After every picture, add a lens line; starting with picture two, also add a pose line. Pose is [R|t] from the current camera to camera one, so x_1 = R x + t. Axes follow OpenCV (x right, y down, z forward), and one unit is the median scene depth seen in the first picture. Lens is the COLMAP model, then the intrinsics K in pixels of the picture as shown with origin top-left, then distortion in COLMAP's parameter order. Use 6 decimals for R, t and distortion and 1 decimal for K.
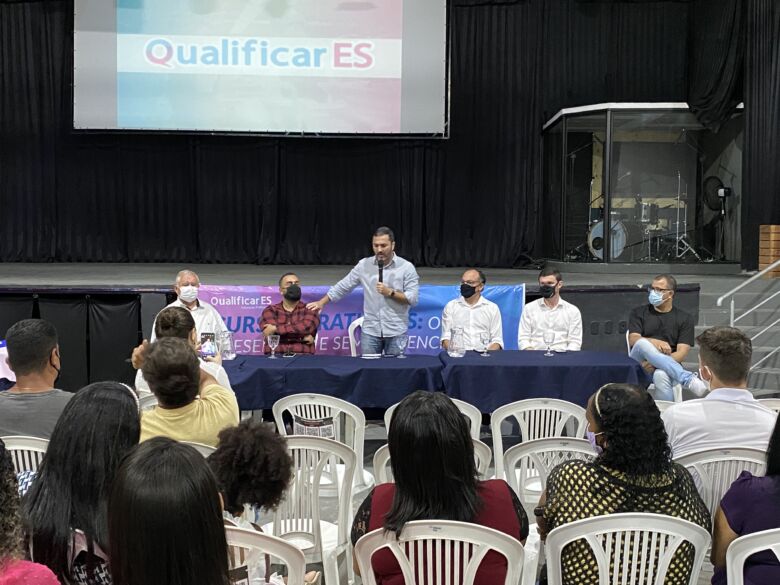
lens RADIAL K [[933.2, 0, 386.7], [0, 933.2, 292.1], [0, 0, 1]] dist [0.090277, 0.000000]
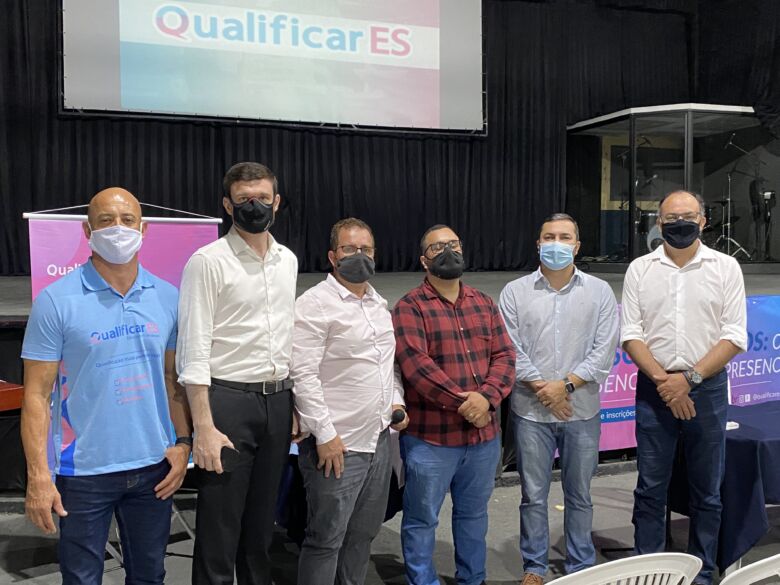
lens RADIAL K [[804.4, 0, 384.2], [0, 804.4, 287.7], [0, 0, 1]] dist [0.030327, 0.000000]
pose [[0.940318, -0.027969, 0.339146, -0.314000], [0.028886, 0.999580, 0.002346, -0.015108], [-0.339069, 0.007590, 0.940731, 0.266086]]
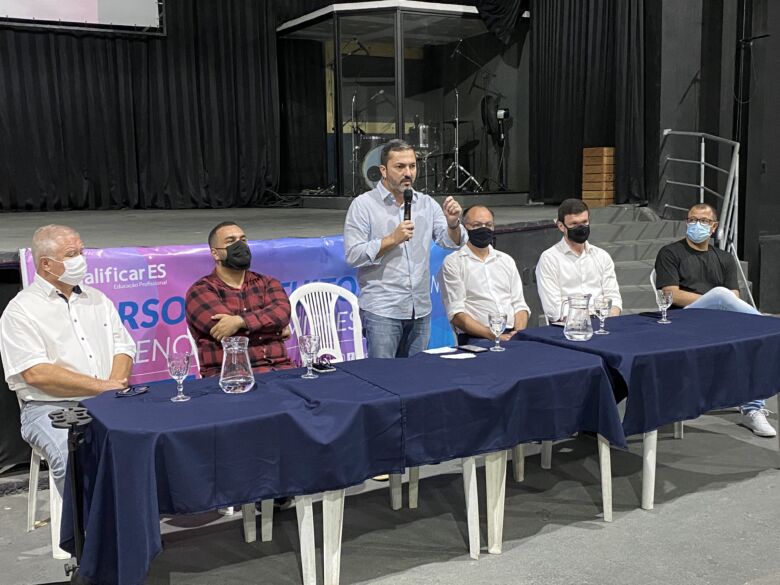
lens RADIAL K [[933.2, 0, 393.4], [0, 933.2, 293.0], [0, 0, 1]] dist [0.090277, 0.000000]
pose [[0.864931, -0.079336, 0.495580, -0.166893], [0.047047, 0.995896, 0.077320, -0.008994], [-0.499680, -0.043561, 0.865114, 0.245556]]
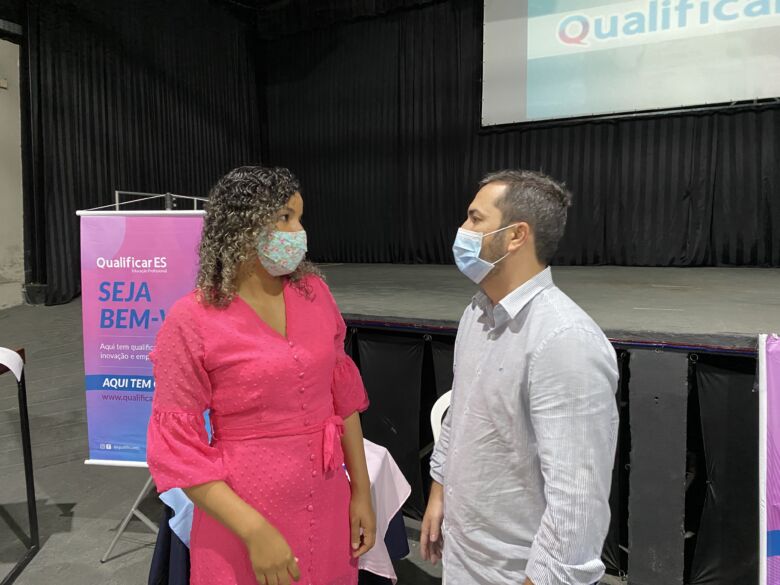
lens RADIAL K [[601.7, 0, 394.7], [0, 601.7, 292.3], [0, 0, 1]] dist [0.001493, 0.000844]
pose [[0.901716, 0.017116, -0.431991, -0.142981], [-0.007203, 0.999672, 0.024574, -0.017608], [0.432270, -0.019047, 0.901543, 0.404584]]
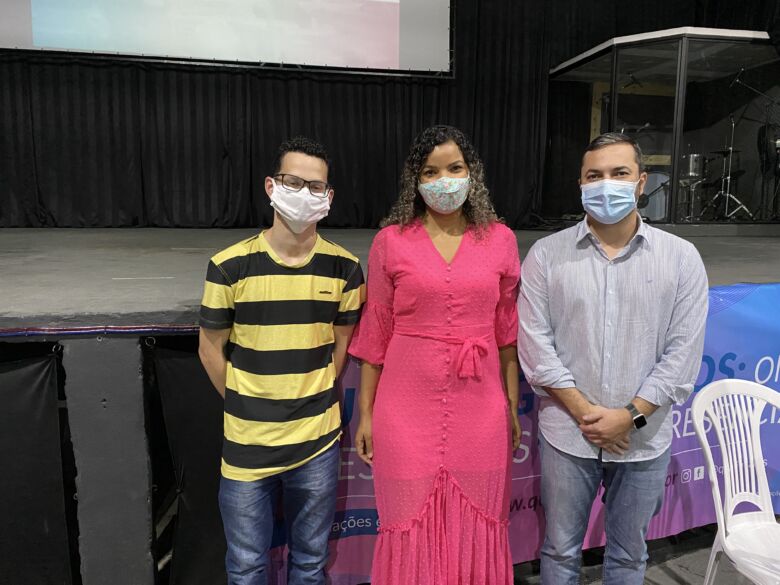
lens RADIAL K [[601.7, 0, 389.2], [0, 601.7, 294.6], [0, 0, 1]] dist [0.001493, 0.000844]
pose [[0.977248, -0.032176, 0.209646, -0.114641], [0.013313, 0.995783, 0.090770, -0.017379], [-0.211682, -0.085914, 0.973555, 0.455784]]
